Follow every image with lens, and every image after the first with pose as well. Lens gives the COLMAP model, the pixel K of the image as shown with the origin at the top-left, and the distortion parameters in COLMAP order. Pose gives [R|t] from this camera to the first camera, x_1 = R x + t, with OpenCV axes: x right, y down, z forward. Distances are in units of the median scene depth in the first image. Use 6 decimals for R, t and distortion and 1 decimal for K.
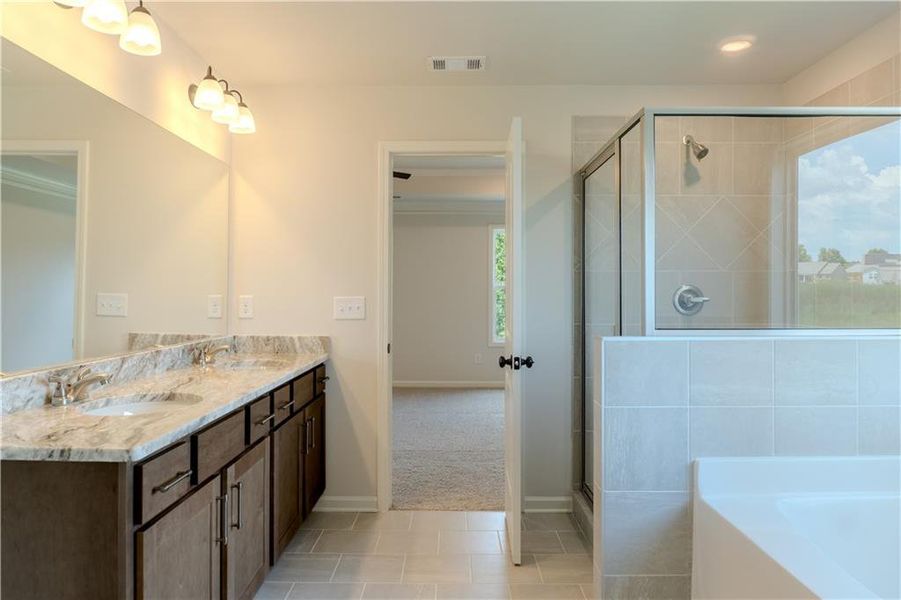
lens RADIAL K [[620.8, 0, 442.4], [0, 620.8, 290.7], [0, 0, 1]] dist [-0.024115, -0.002347]
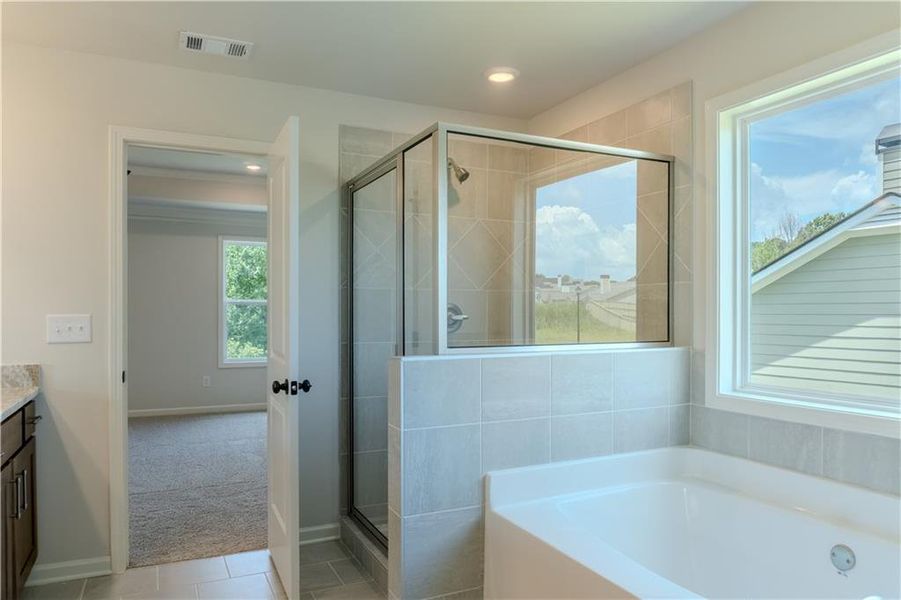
lens RADIAL K [[620.6, 0, 449.9], [0, 620.6, 320.4], [0, 0, 1]] dist [-0.024240, -0.002161]
pose [[0.894936, -0.004364, 0.446173, -0.083373], [-0.005046, 0.999789, 0.019900, -0.001393], [-0.446166, -0.020061, 0.894725, 0.089360]]
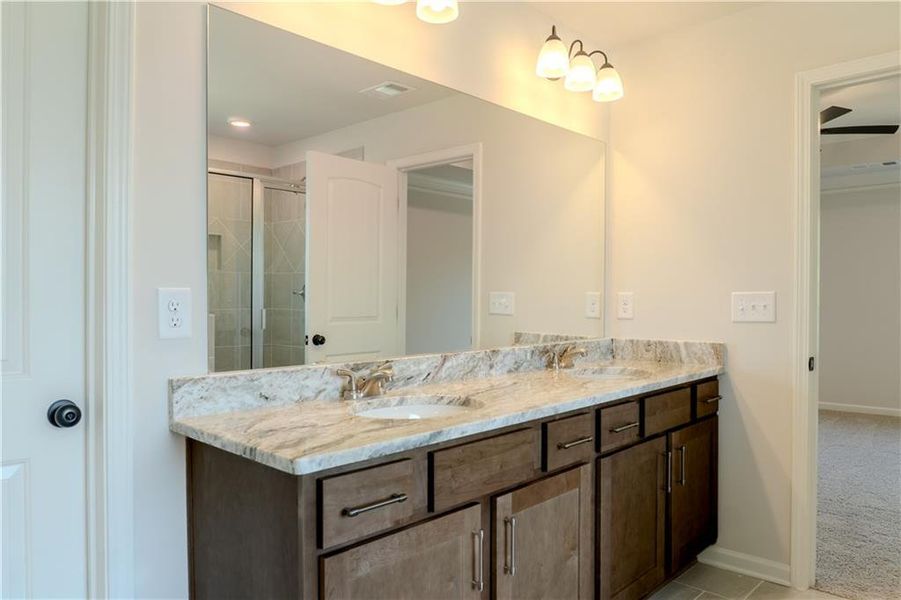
lens RADIAL K [[627.9, 0, 449.8], [0, 627.9, 312.4], [0, 0, 1]] dist [-0.037320, 0.000975]
pose [[0.737673, 0.007368, -0.675118, 0.114538], [0.009229, 0.999737, 0.020996, 0.020324], [0.675095, -0.021719, 0.737411, 0.262084]]
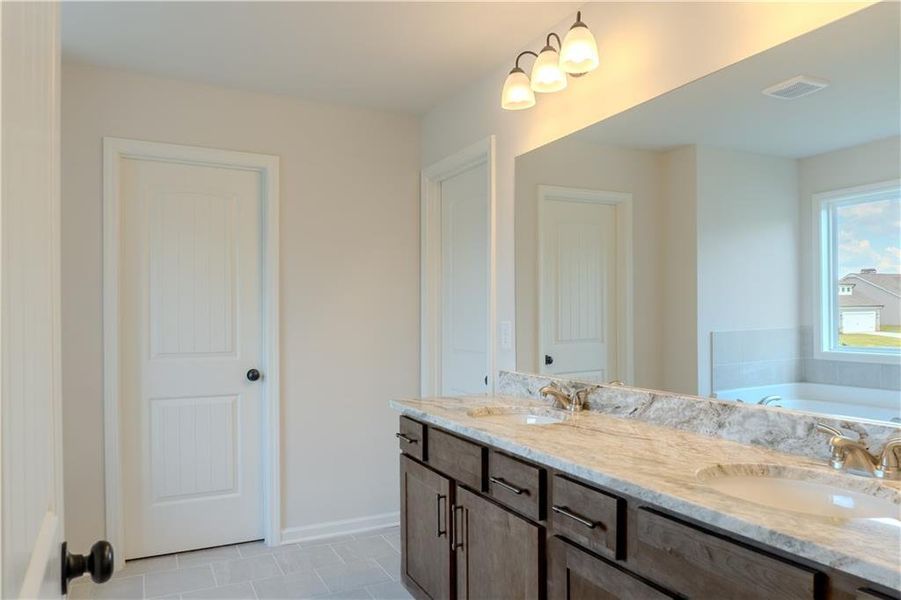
lens RADIAL K [[608.2, 0, 449.0], [0, 608.2, 303.8], [0, 0, 1]] dist [-0.022075, -0.000982]
pose [[-0.886656, -0.001947, -0.462426, 0.108499], [0.010031, 0.999675, -0.023441, -0.000209], [0.462322, -0.025423, -0.886348, 1.404707]]
